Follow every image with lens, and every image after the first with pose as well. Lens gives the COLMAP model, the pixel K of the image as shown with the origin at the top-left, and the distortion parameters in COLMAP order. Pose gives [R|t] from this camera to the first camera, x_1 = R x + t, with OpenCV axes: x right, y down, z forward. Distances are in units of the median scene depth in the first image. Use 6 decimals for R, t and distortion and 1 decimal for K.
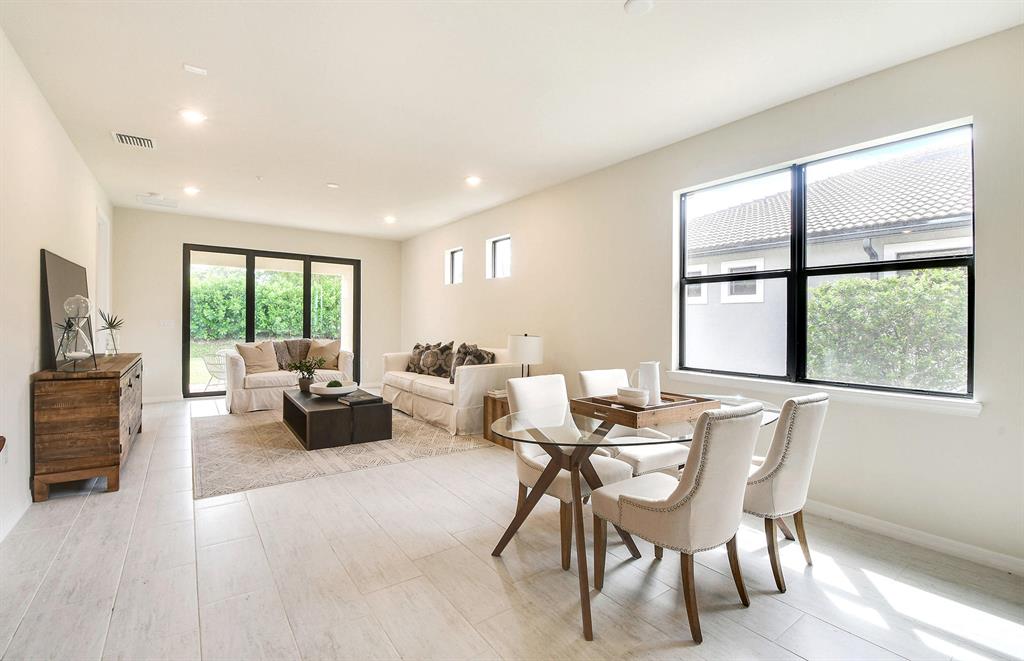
lens RADIAL K [[448.1, 0, 528.2], [0, 448.1, 328.9], [0, 0, 1]] dist [-0.009816, -0.002911]
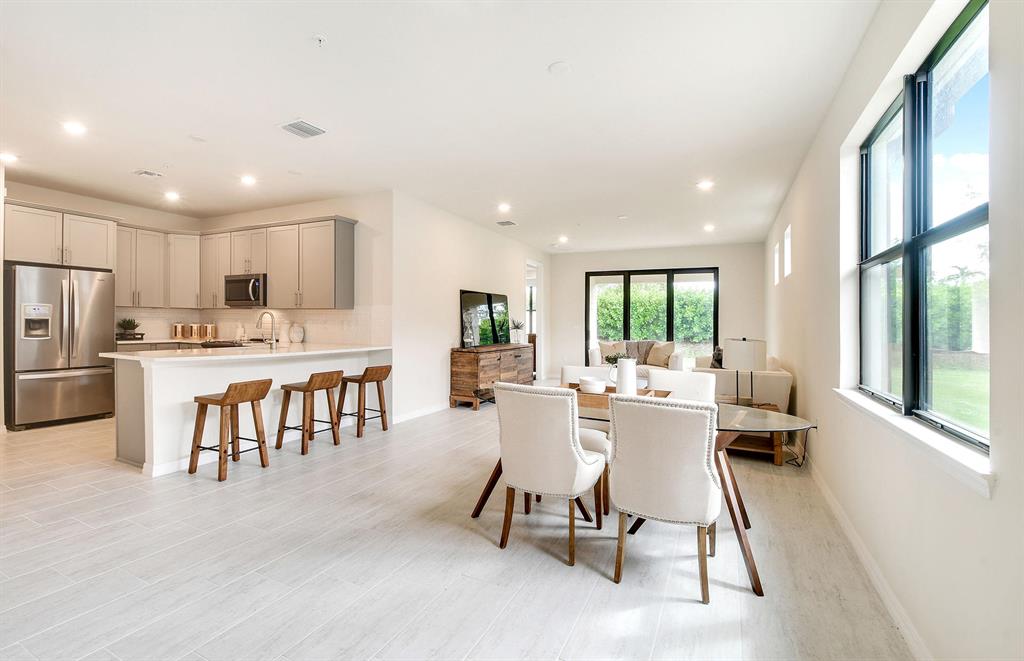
lens RADIAL K [[448.1, 0, 499.6], [0, 448.1, 318.0], [0, 0, 1]] dist [-0.009816, -0.002911]
pose [[0.473489, -0.013391, -0.880698, 0.541026], [-0.022092, 0.999389, -0.027073, 0.006032], [0.880523, 0.032275, 0.472904, 0.095039]]
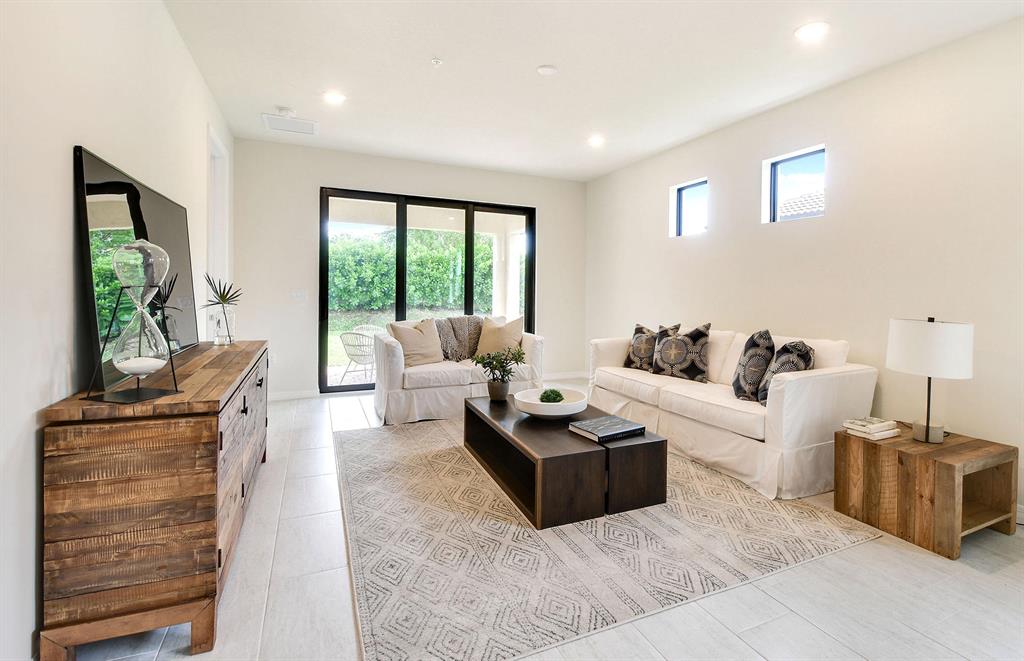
lens RADIAL K [[501.3, 0, 586.5], [0, 501.3, 300.1], [0, 0, 1]] dist [0.009308, -0.001515]
pose [[0.987487, 0.004197, -0.157642, -0.283309], [-0.003813, 0.999989, 0.002734, -0.008789], [0.157651, -0.002098, 0.987493, 0.335374]]
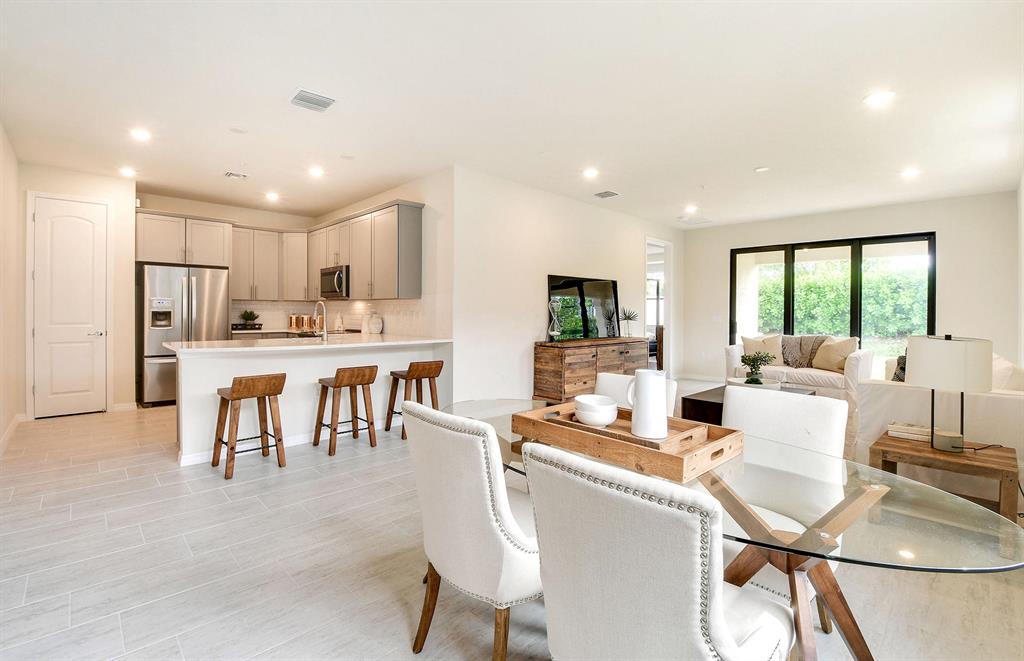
lens RADIAL K [[448.1, 0, 495.2], [0, 448.1, 310.2], [0, 0, 1]] dist [-0.009816, -0.002911]
pose [[0.131563, -0.012415, -0.991230, 0.441940], [-0.021796, 0.999644, -0.015414, 0.000707], [0.991068, 0.023633, 0.131245, 0.337125]]
